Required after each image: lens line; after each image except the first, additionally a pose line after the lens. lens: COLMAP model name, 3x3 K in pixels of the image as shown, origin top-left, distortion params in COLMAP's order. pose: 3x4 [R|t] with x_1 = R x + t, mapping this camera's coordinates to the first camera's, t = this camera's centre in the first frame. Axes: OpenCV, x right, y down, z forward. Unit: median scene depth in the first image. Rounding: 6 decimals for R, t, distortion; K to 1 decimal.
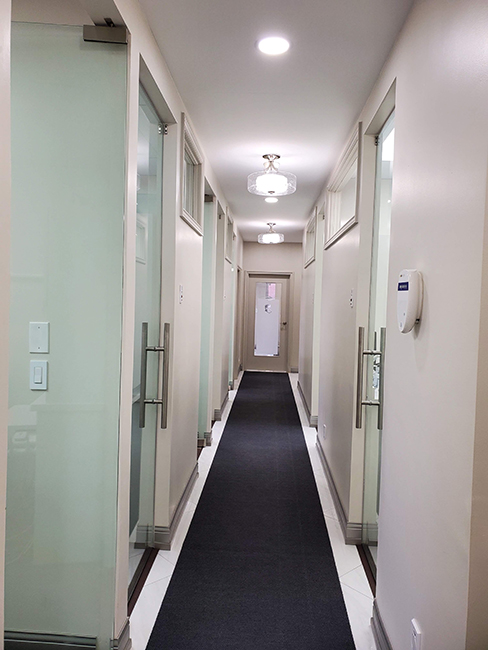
lens RADIAL K [[492.5, 0, 244.0], [0, 492.5, 325.0], [0, 0, 1]] dist [0.460538, 0.000239]
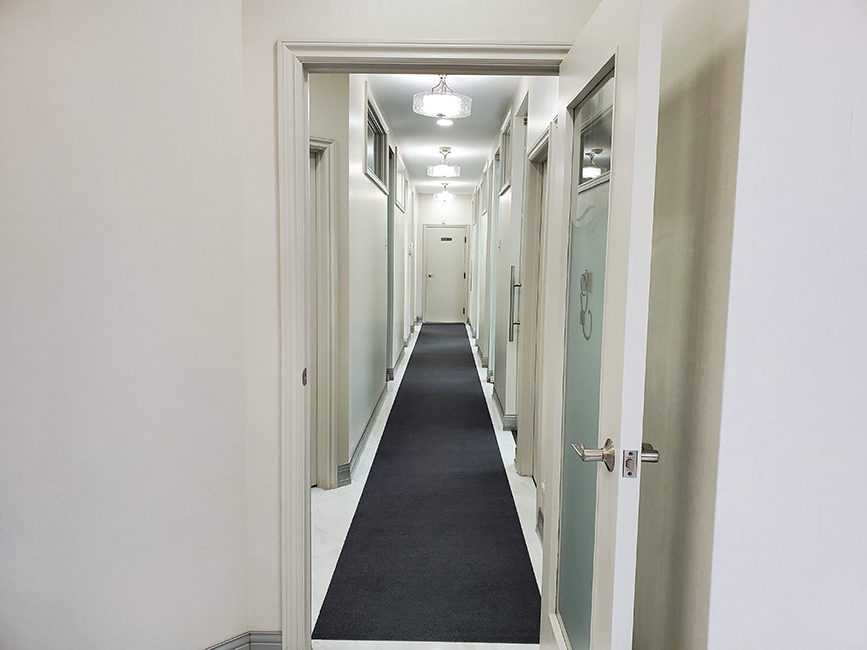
lens RADIAL K [[655.4, 0, 433.5], [0, 655.4, 325.0], [0, 0, 1]] dist [0.002376, 0.000252]
pose [[0.999269, -0.020462, 0.032286, -0.024024], [0.018492, 0.998016, 0.060177, 0.030359], [-0.033453, -0.059536, 0.997665, -0.432790]]
